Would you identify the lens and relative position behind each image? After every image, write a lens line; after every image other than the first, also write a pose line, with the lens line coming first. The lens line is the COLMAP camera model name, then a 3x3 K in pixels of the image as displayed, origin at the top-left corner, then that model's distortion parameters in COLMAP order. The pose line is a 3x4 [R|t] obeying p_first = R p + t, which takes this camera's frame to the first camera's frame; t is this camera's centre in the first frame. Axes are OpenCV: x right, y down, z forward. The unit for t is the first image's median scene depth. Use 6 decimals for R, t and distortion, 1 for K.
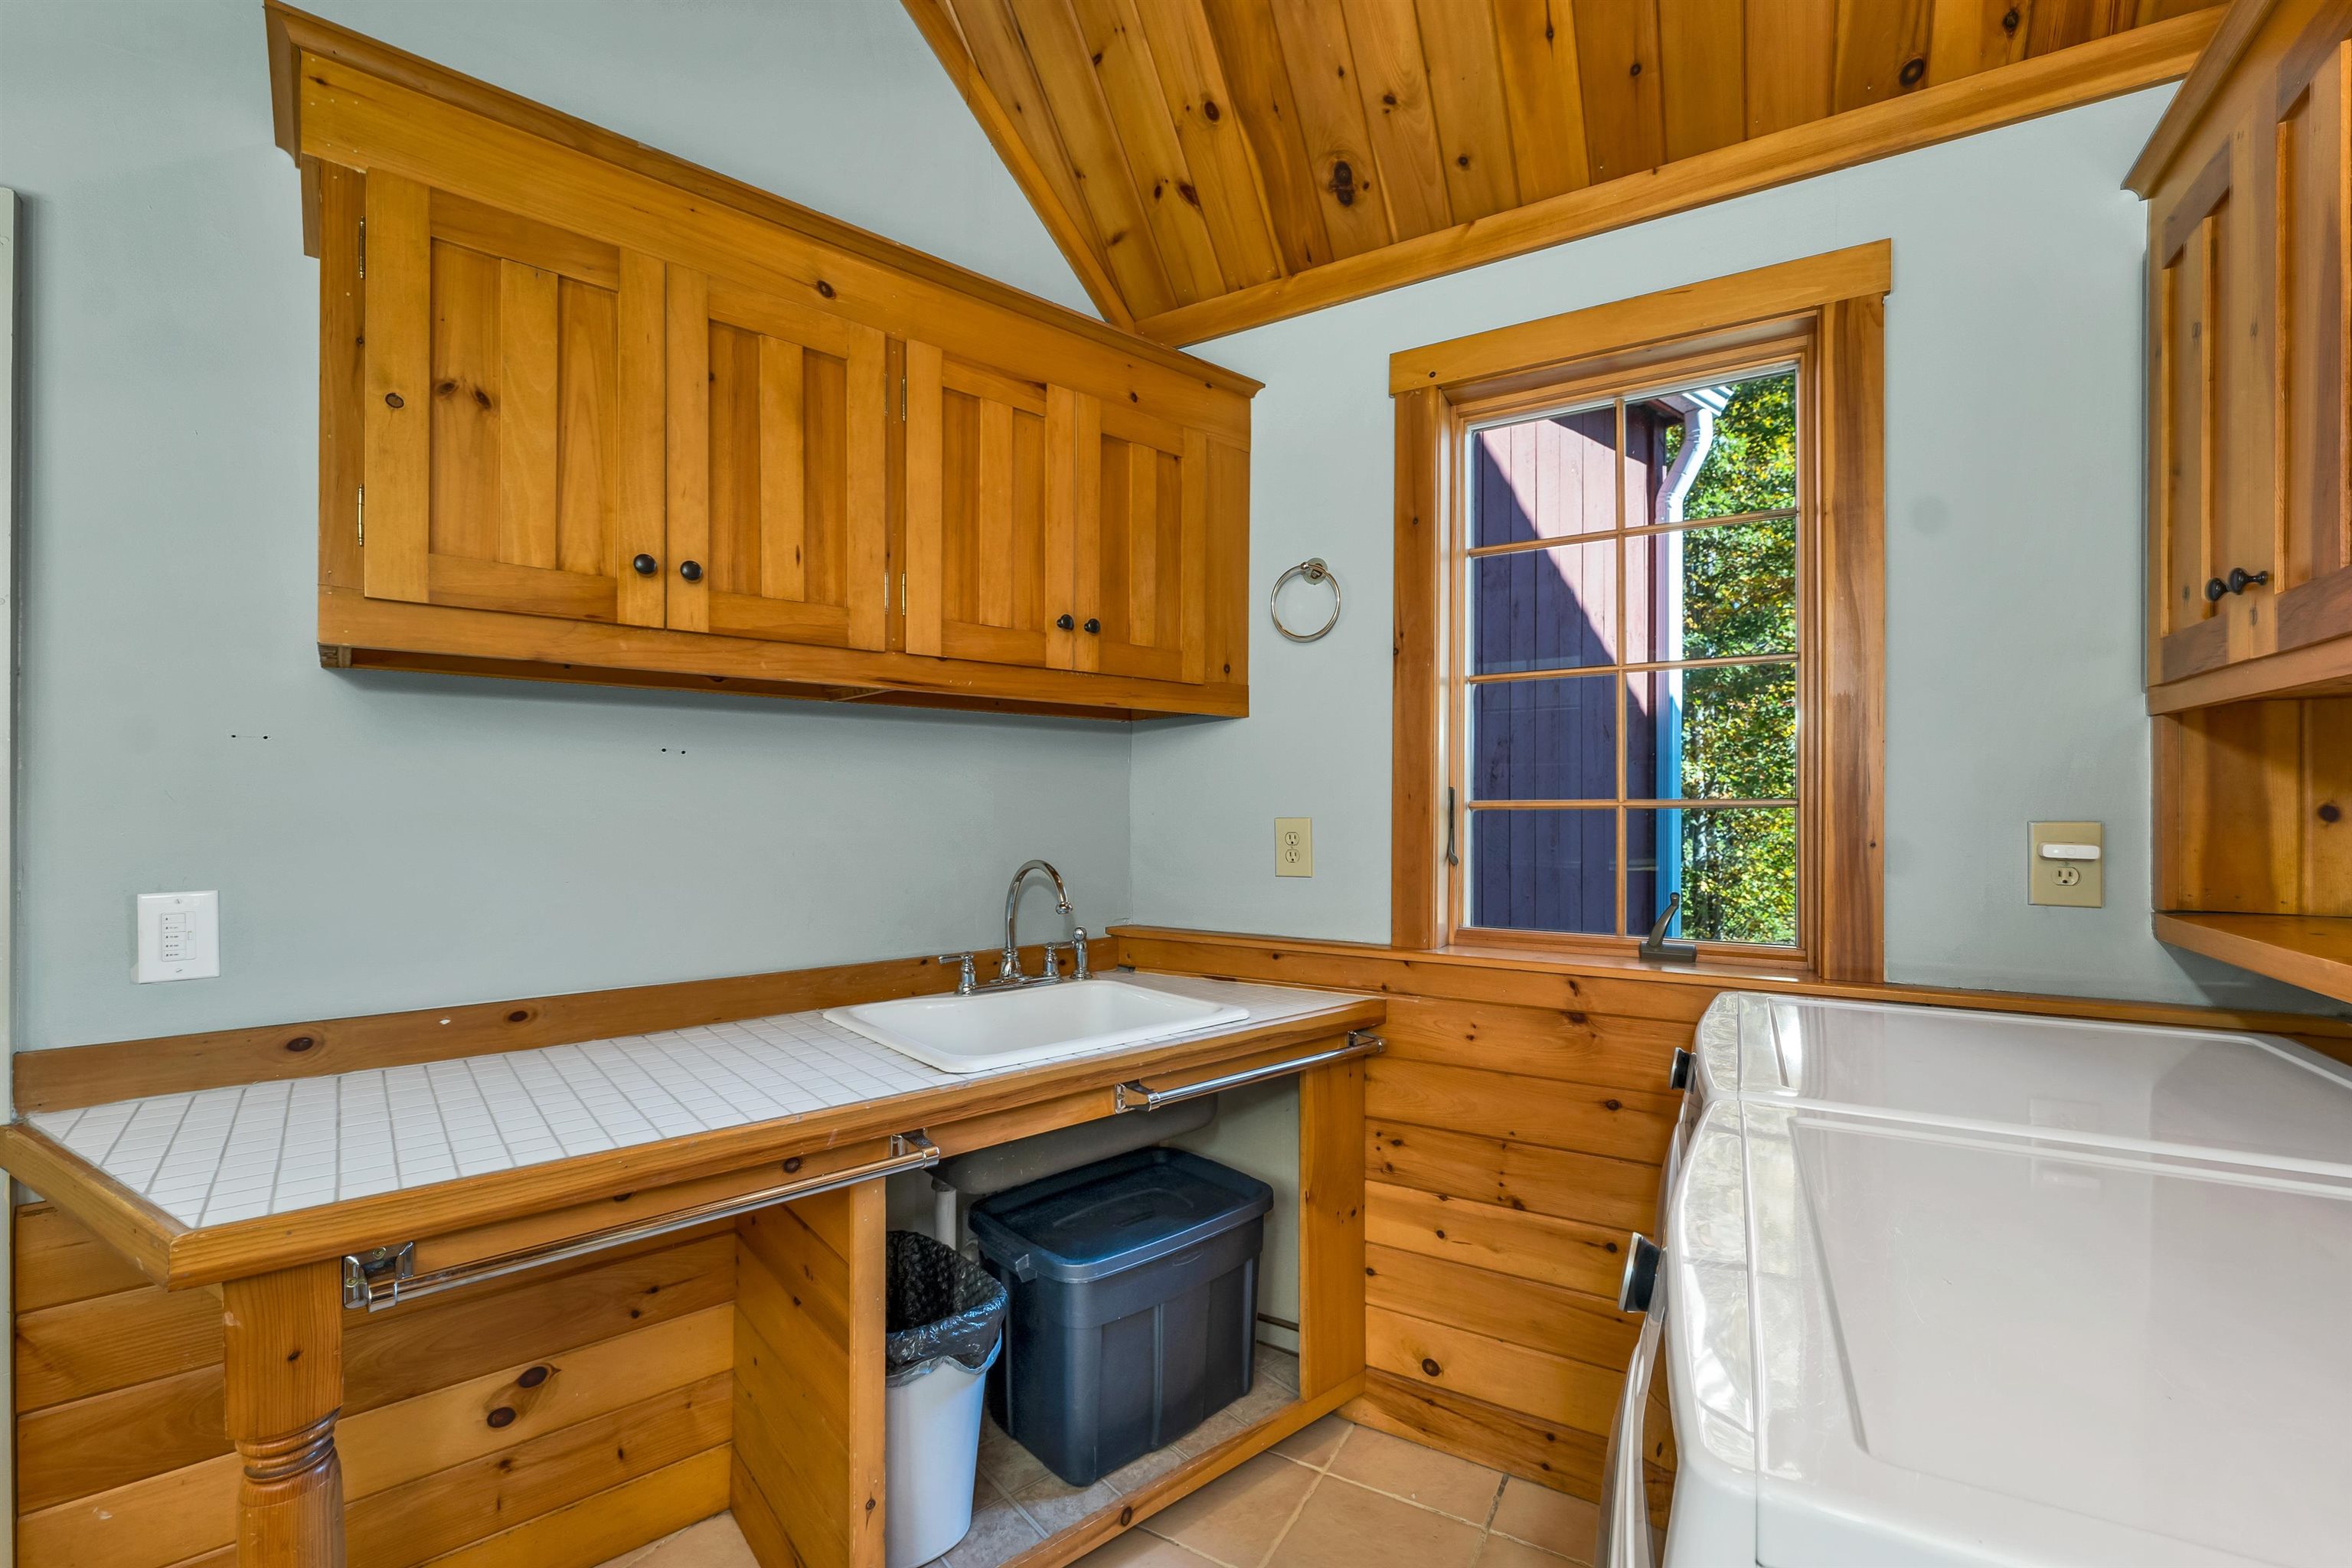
lens RADIAL K [[1012.1, 0, 1174.6], [0, 1012.1, 792.1], [0, 0, 1]] dist [-0.001150, -0.000247]
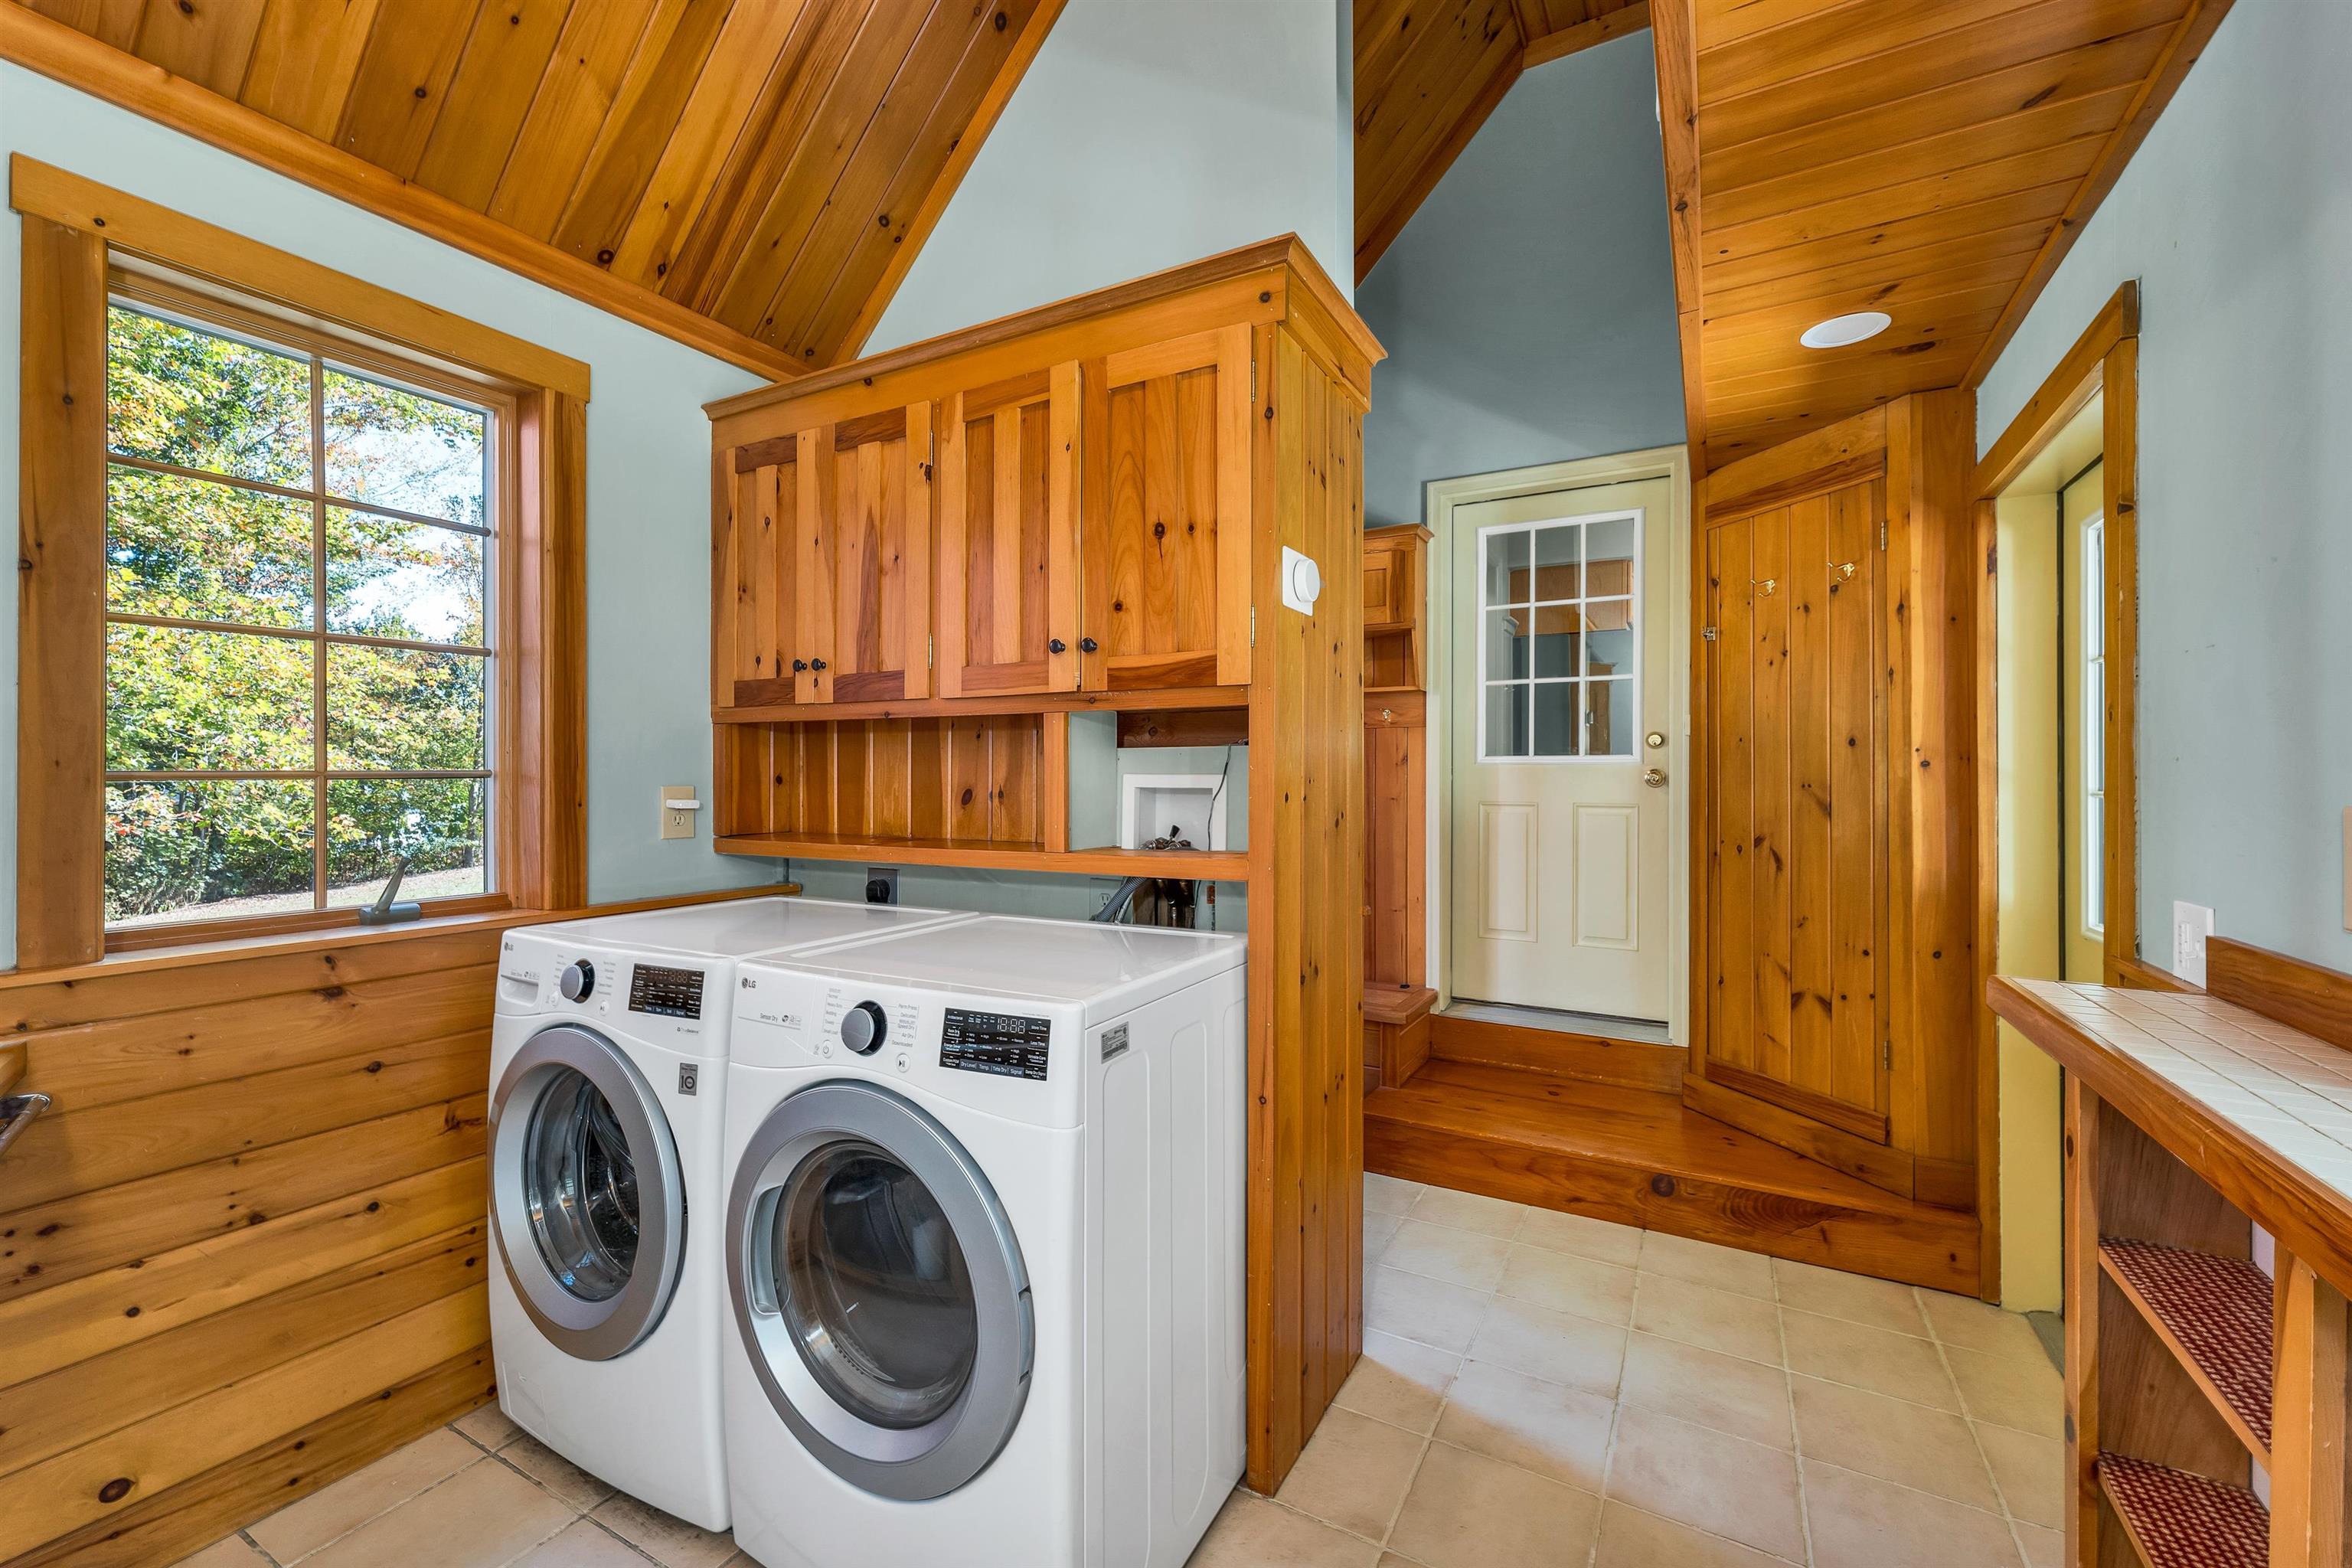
lens RADIAL K [[983.2, 0, 1176.0], [0, 983.2, 784.0], [0, 0, 1]] dist [0.001726, 0.000270]
pose [[-0.036080, 0.000869, 0.999349, -0.583070], [0.000172, 1.000000, -0.000863, 0.021955], [-0.999349, 0.000141, -0.036080, 0.218257]]
